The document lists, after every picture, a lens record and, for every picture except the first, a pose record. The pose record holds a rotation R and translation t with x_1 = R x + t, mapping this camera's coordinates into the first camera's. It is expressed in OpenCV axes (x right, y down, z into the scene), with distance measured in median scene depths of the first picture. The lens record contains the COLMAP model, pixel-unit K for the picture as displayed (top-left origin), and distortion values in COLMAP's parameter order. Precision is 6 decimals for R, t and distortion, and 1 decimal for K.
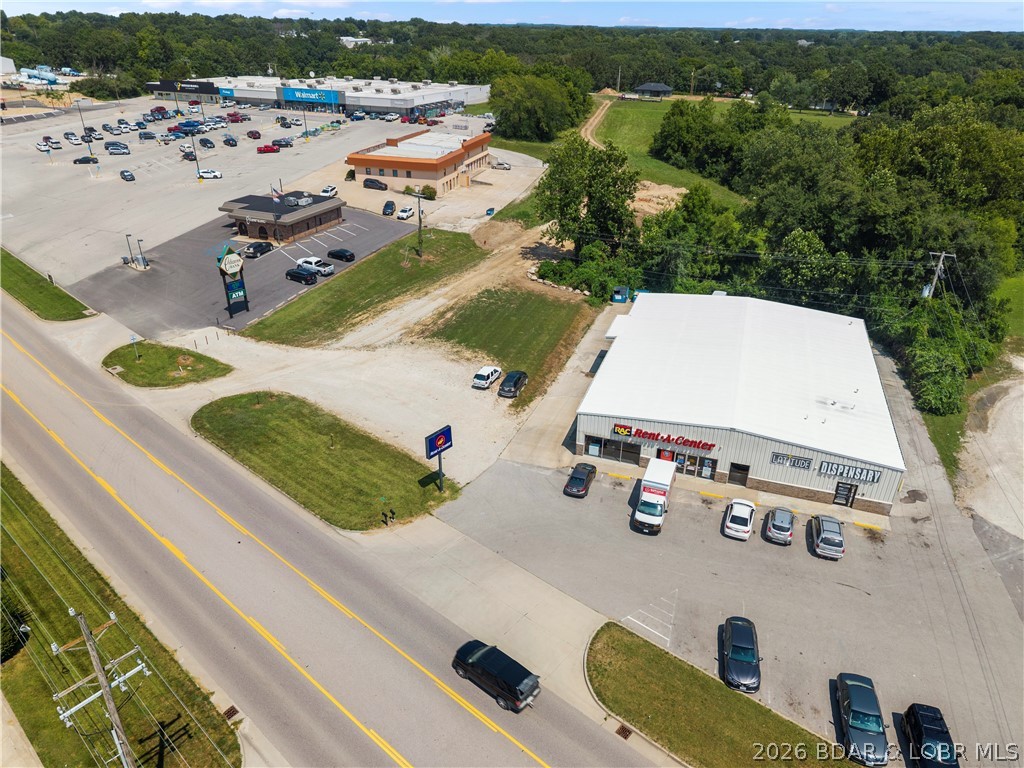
lens RADIAL K [[682.0, 0, 512.0], [0, 682.0, 384.0], [0, 0, 1]] dist [0.041650, -0.031519]
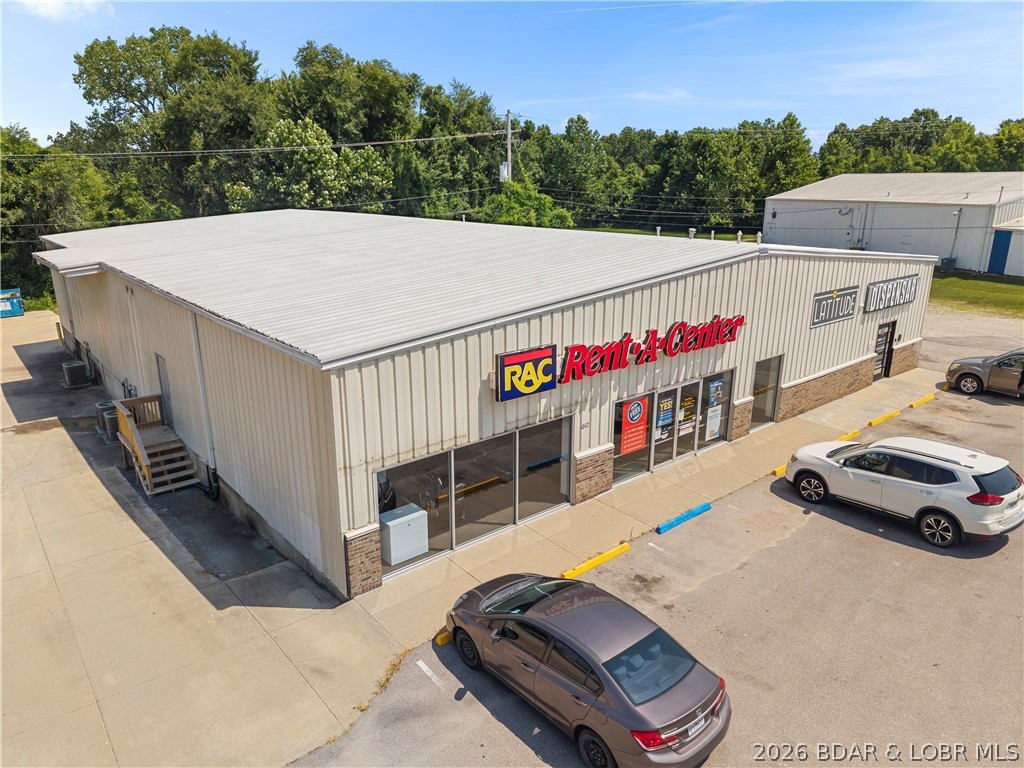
lens RADIAL K [[682.0, 0, 512.0], [0, 682.0, 384.0], [0, 0, 1]] dist [0.041650, -0.031519]
pose [[0.516609, -0.253000, 0.817989, -0.031270], [0.400393, 0.915839, 0.030392, 0.059517], [-0.756836, 0.311816, 0.574431, 0.836855]]
